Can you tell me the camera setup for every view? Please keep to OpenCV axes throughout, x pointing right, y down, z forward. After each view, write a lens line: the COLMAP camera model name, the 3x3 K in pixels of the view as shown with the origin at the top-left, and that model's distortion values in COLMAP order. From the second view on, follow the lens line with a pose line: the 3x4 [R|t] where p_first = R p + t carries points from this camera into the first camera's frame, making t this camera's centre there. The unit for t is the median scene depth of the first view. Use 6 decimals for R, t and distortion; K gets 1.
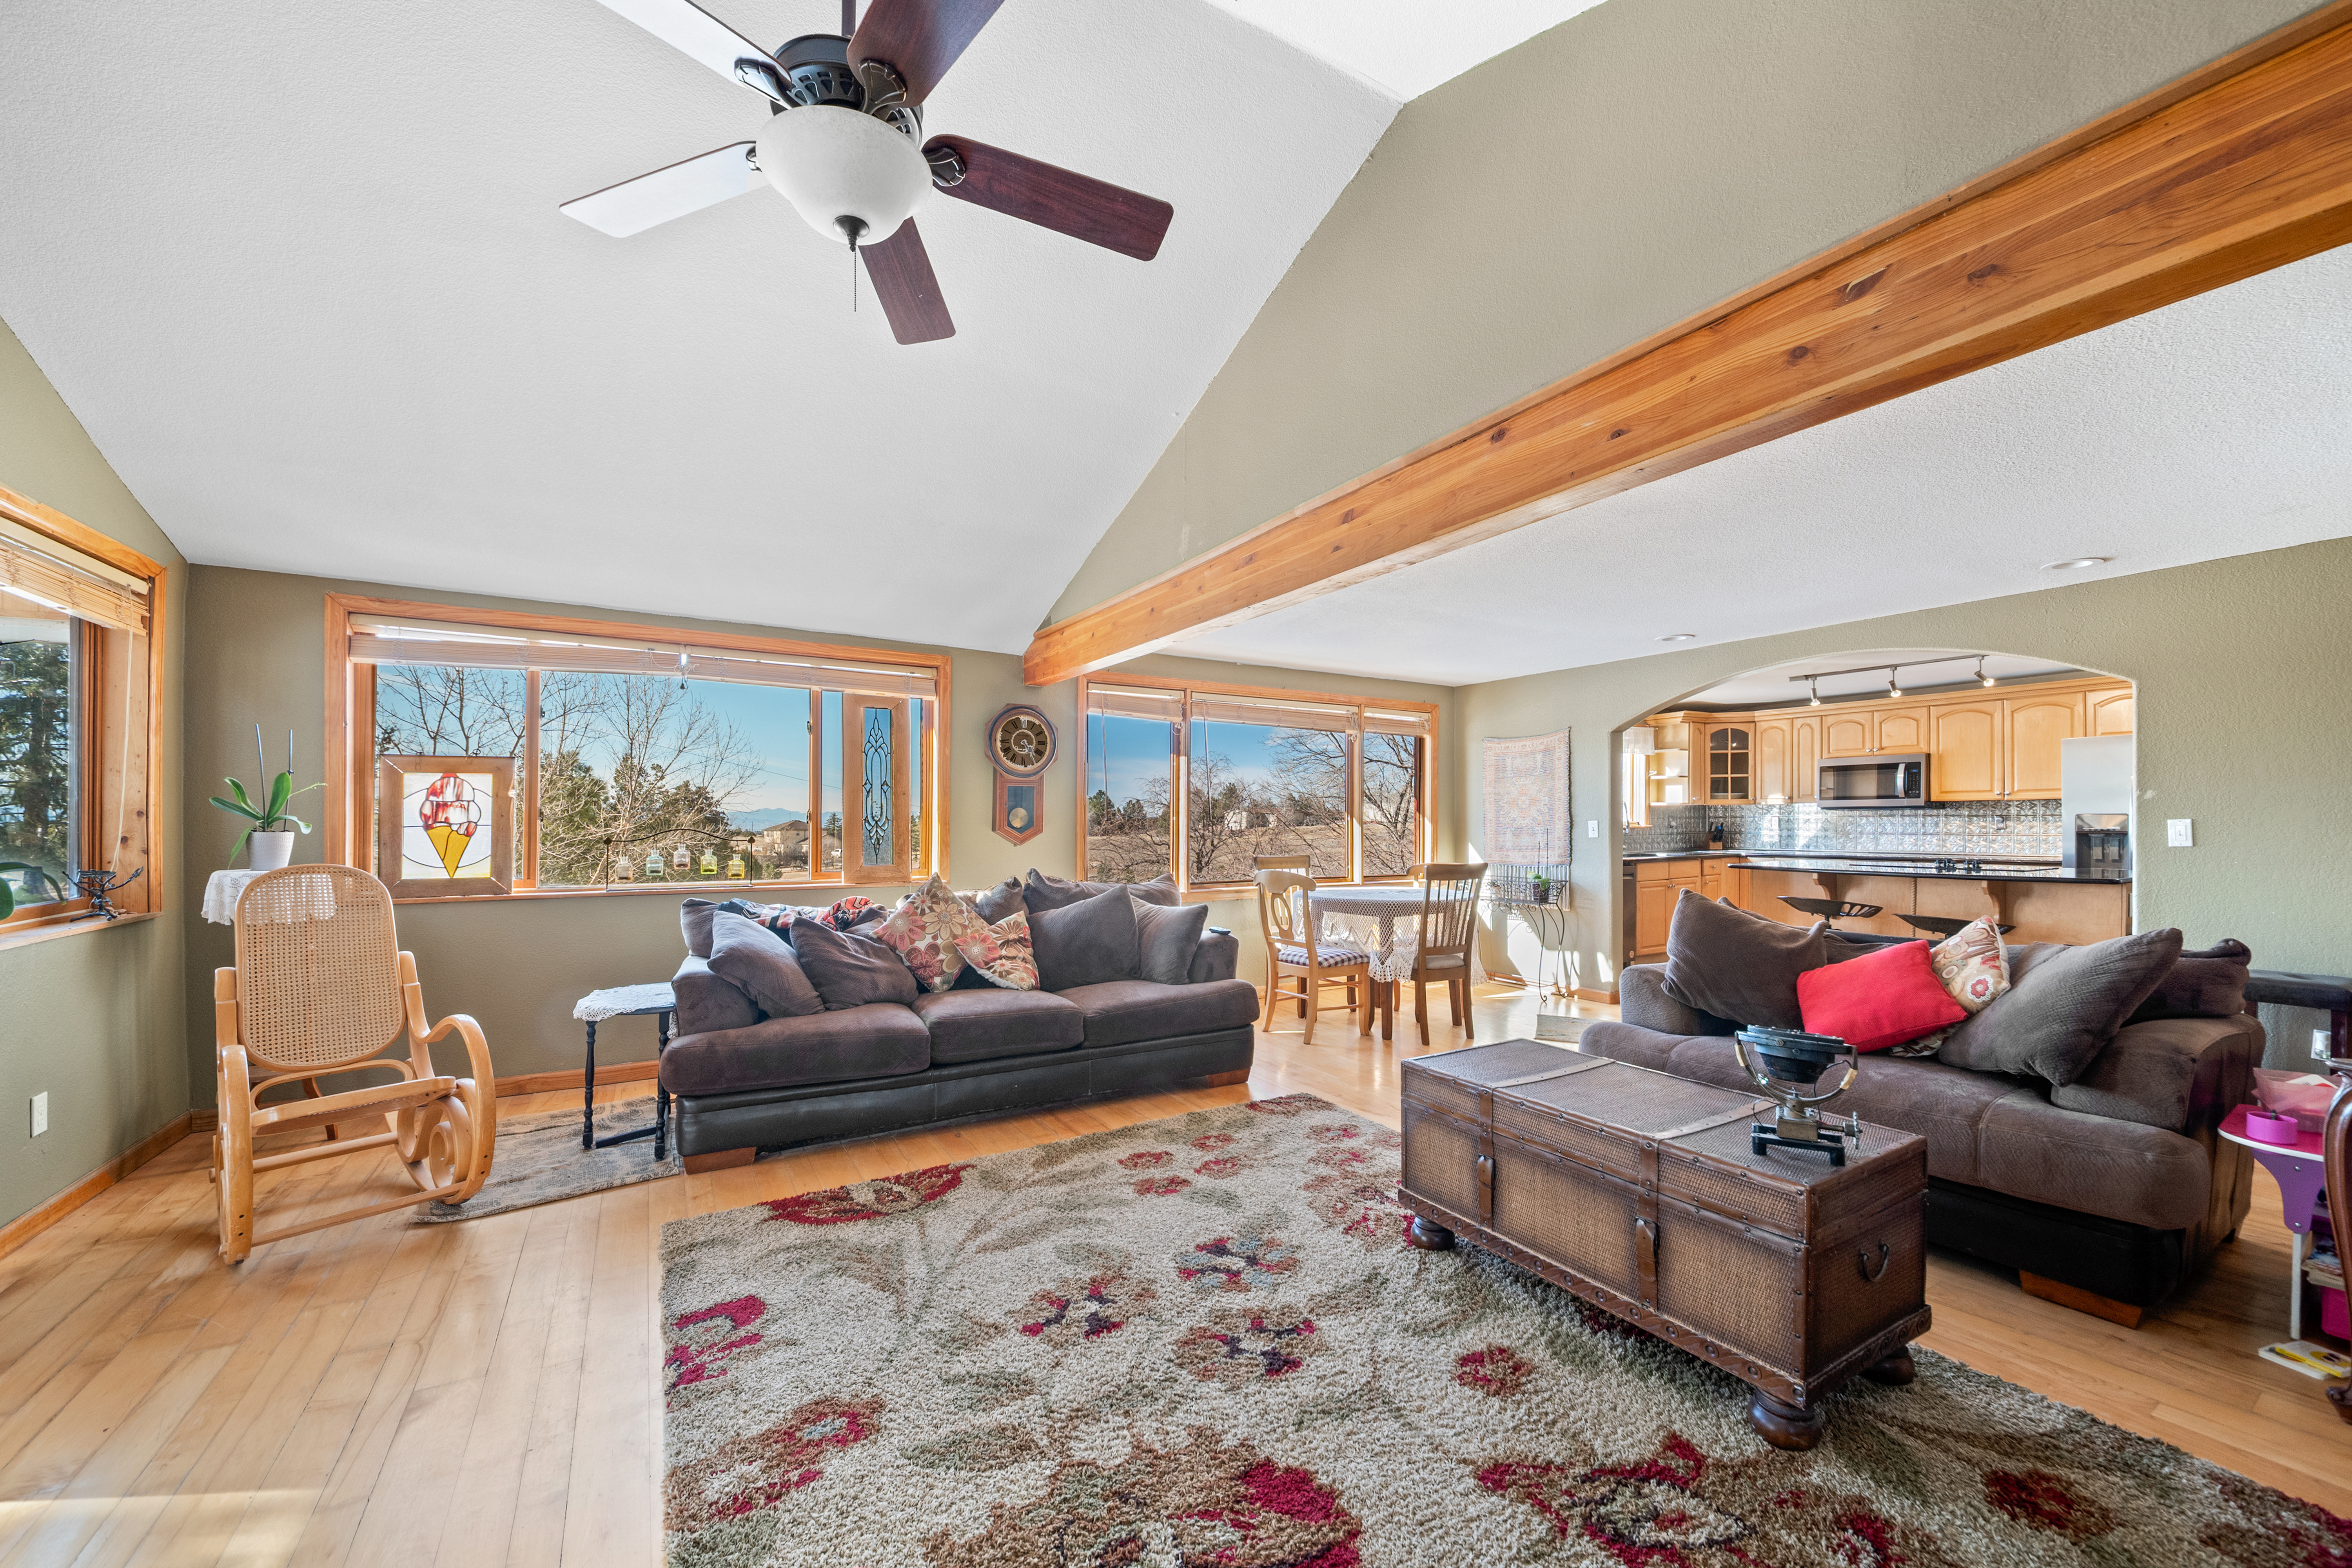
lens RADIAL K [[856.5, 0, 1162.6], [0, 856.5, 839.3], [0, 0, 1]] dist [0.006485, -0.001920]
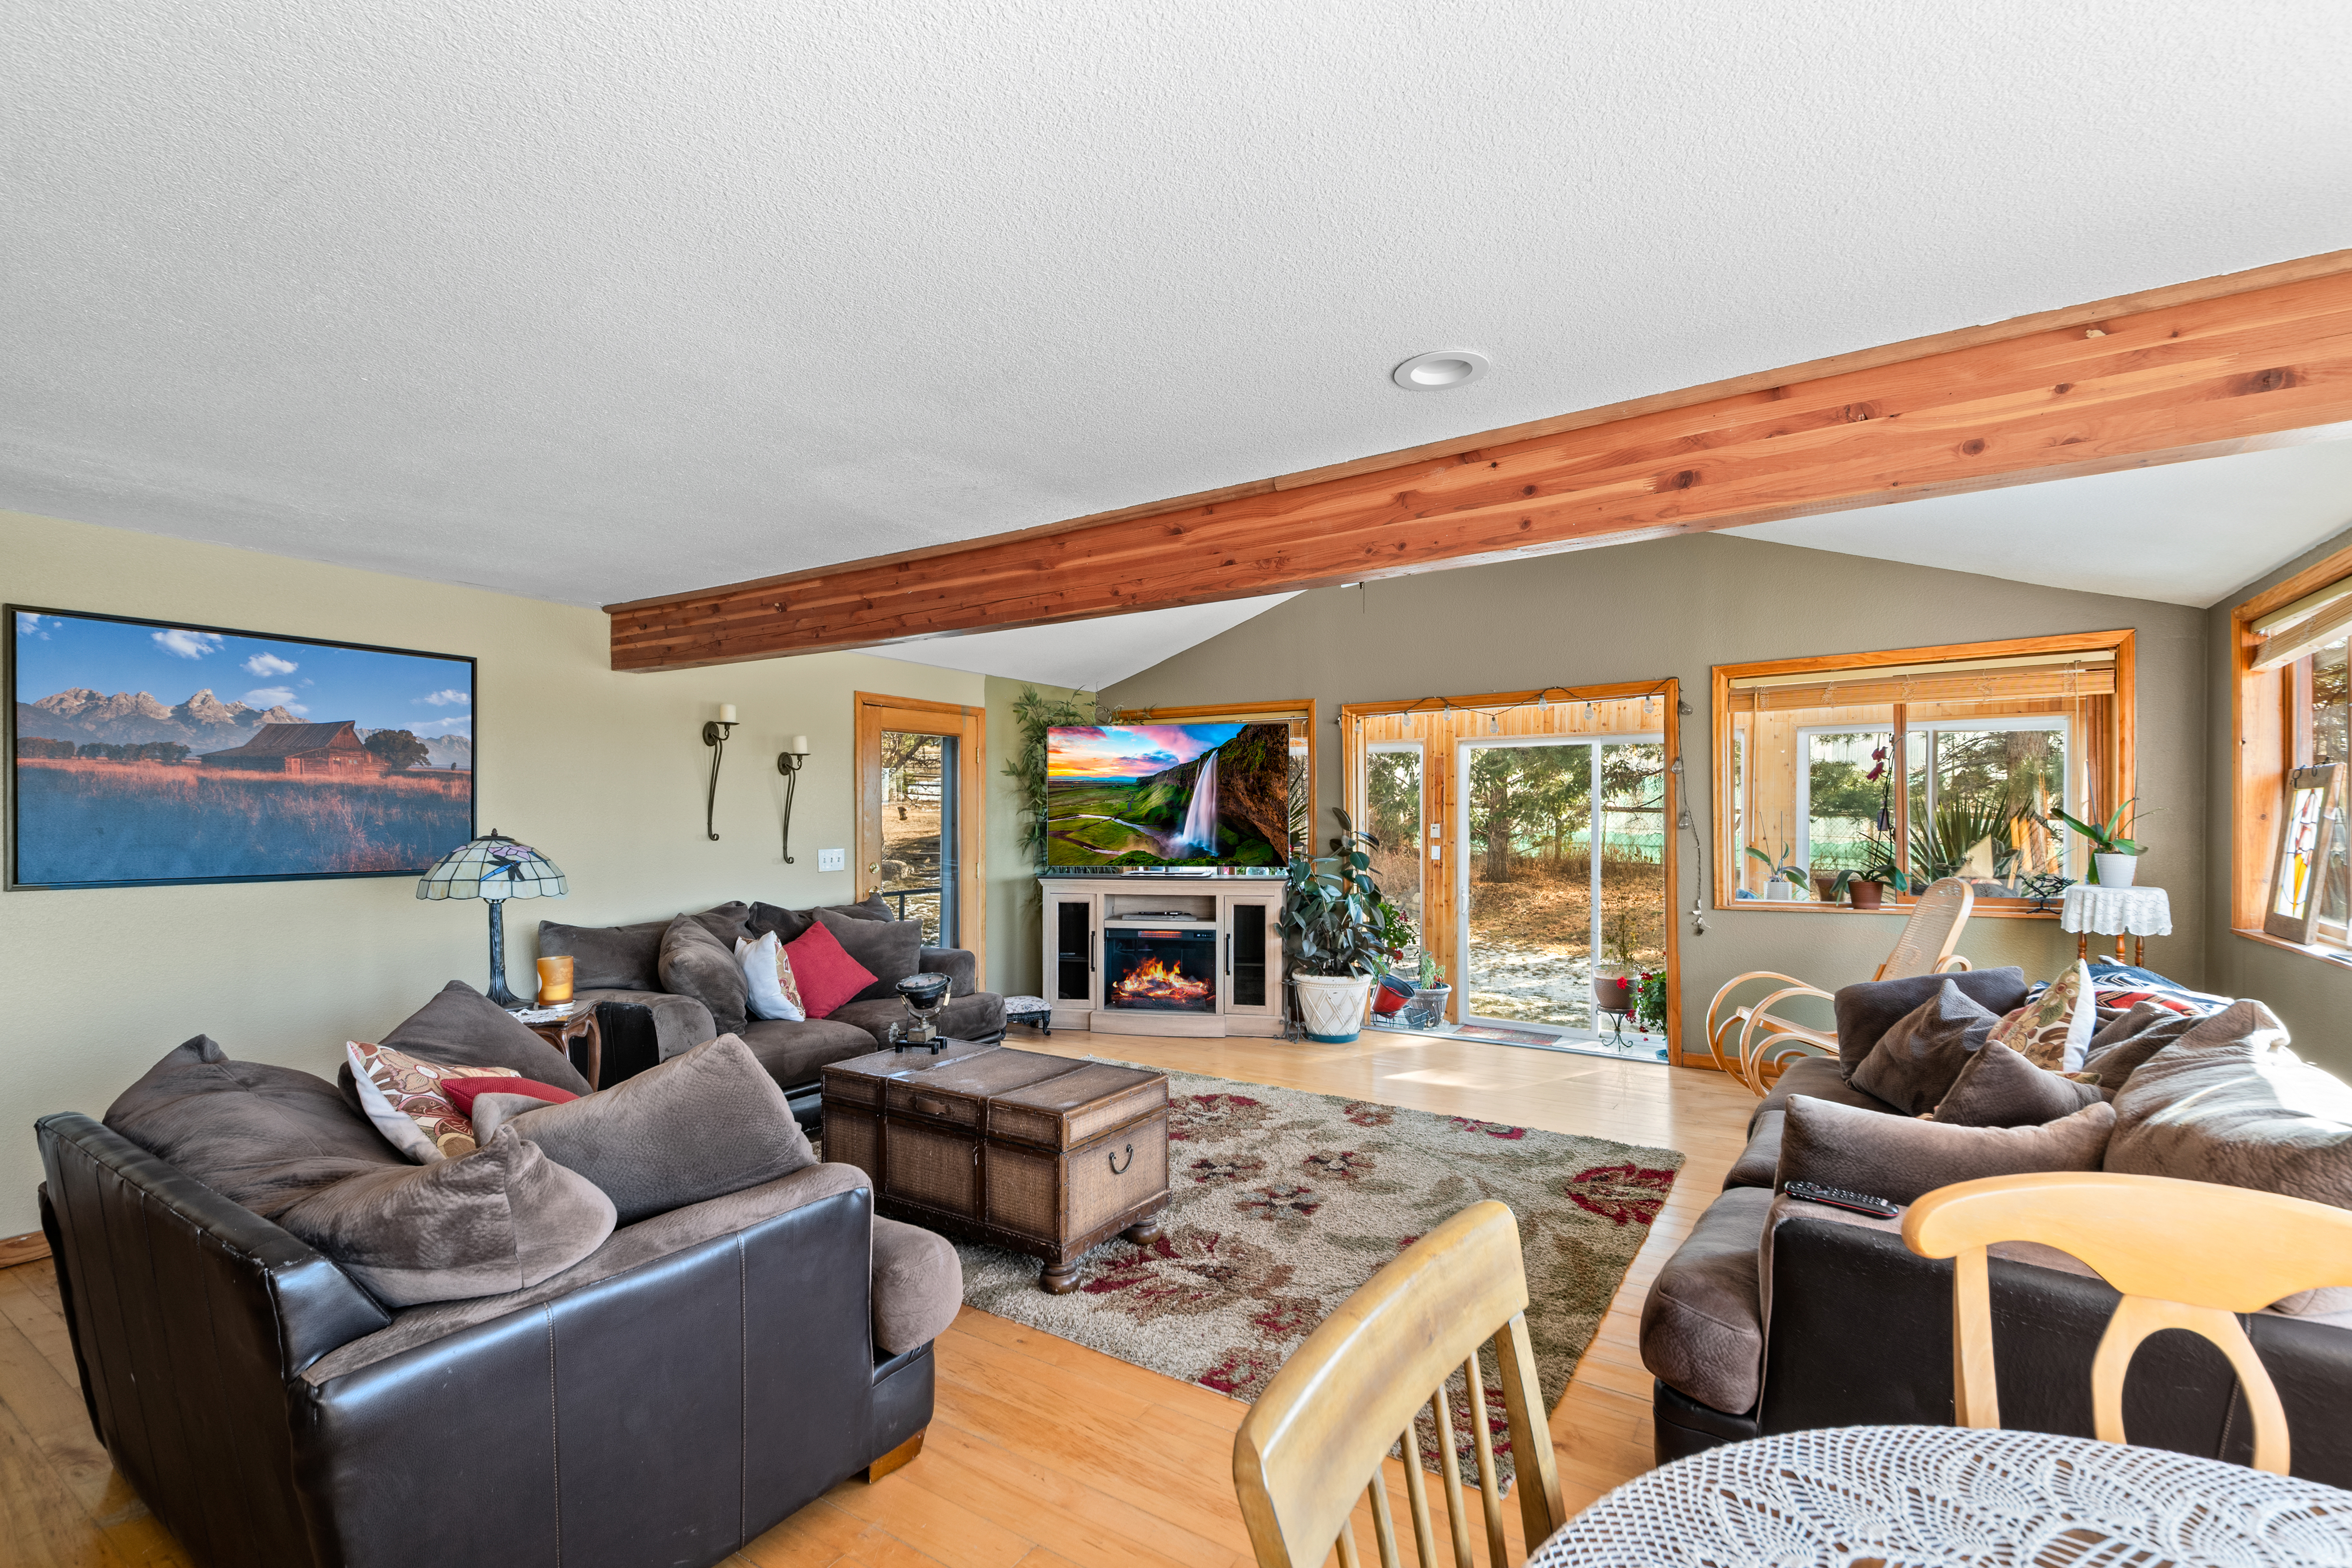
lens RADIAL K [[1048.0, 0, 1174.7], [0, 1048.0, 819.3], [0, 0, 1]] dist [0.020335, -0.000643]
pose [[-0.891114, 0.006854, -0.453729, 0.682275], [-0.005370, 0.999657, 0.025649, -0.078344], [0.453749, 0.025293, -0.890771, 1.700165]]
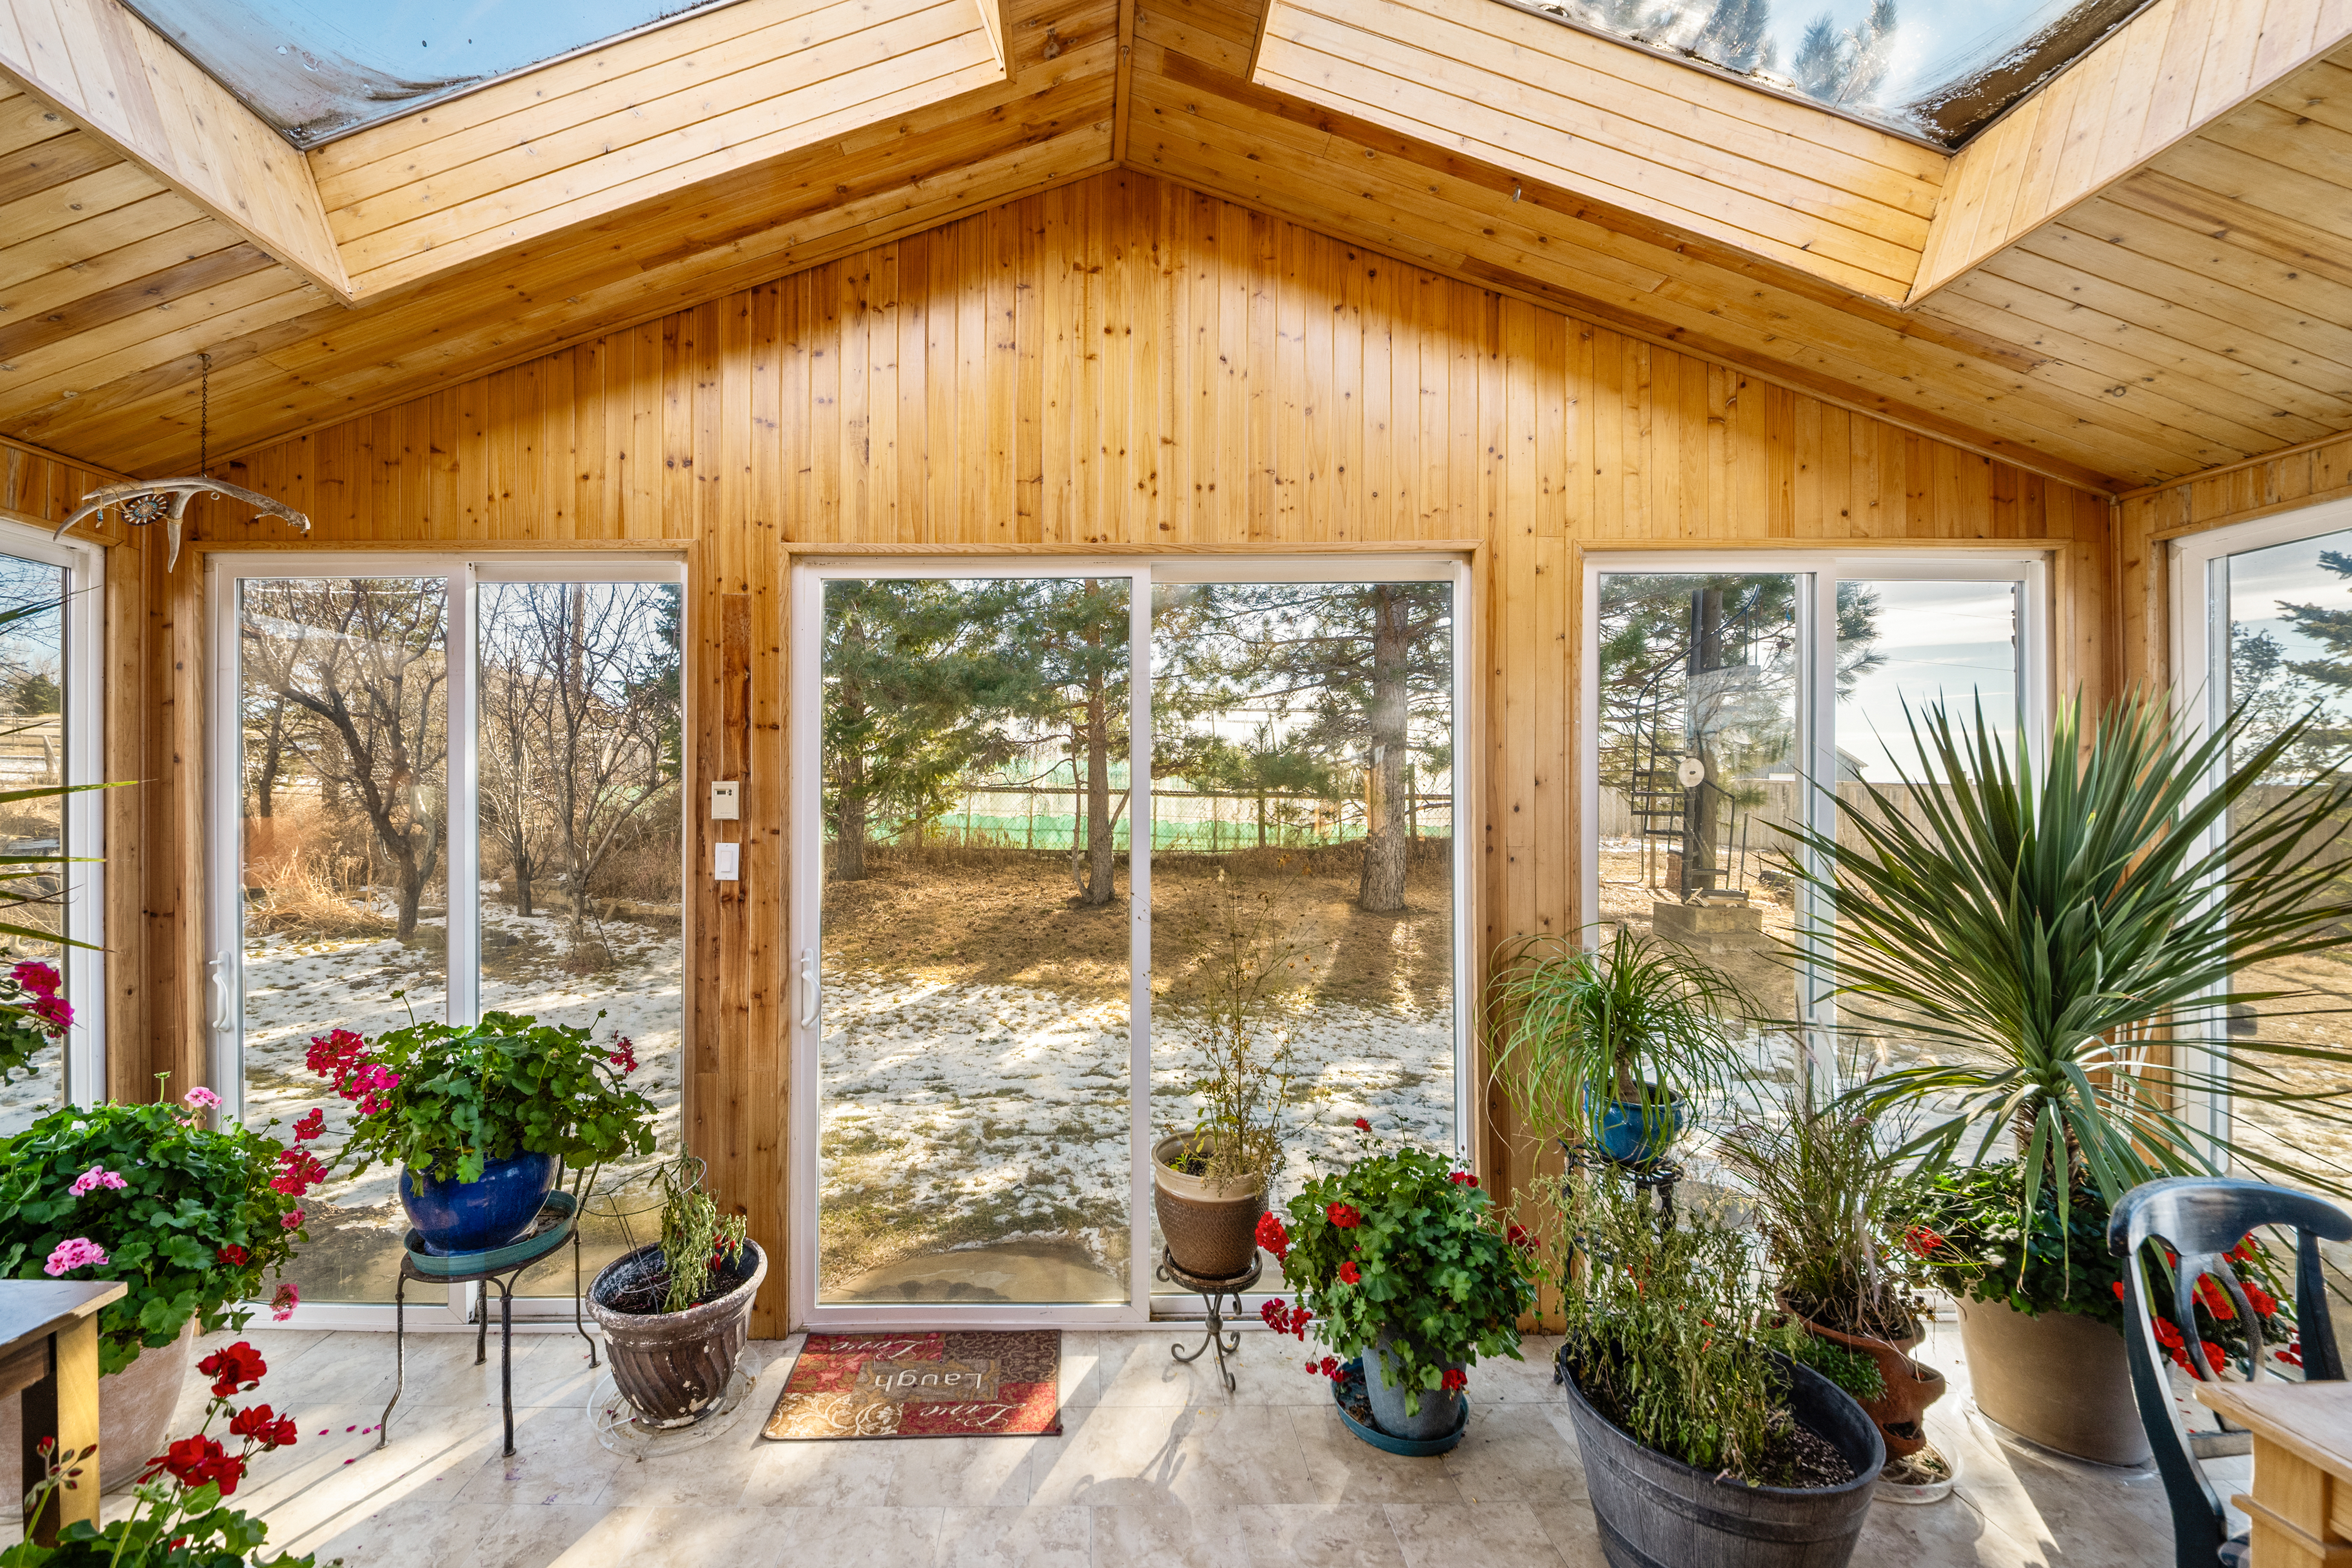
lens RADIAL K [[856.5, 0, 1101.1], [0, 856.5, 801.4], [0, 0, 1]] dist [0.006485, -0.001920]
pose [[-0.480308, 0.000387, -0.877100, -0.682208], [-0.016131, 0.999827, 0.009275, 0.009584], [0.876951, 0.018604, -0.480219, 0.209249]]
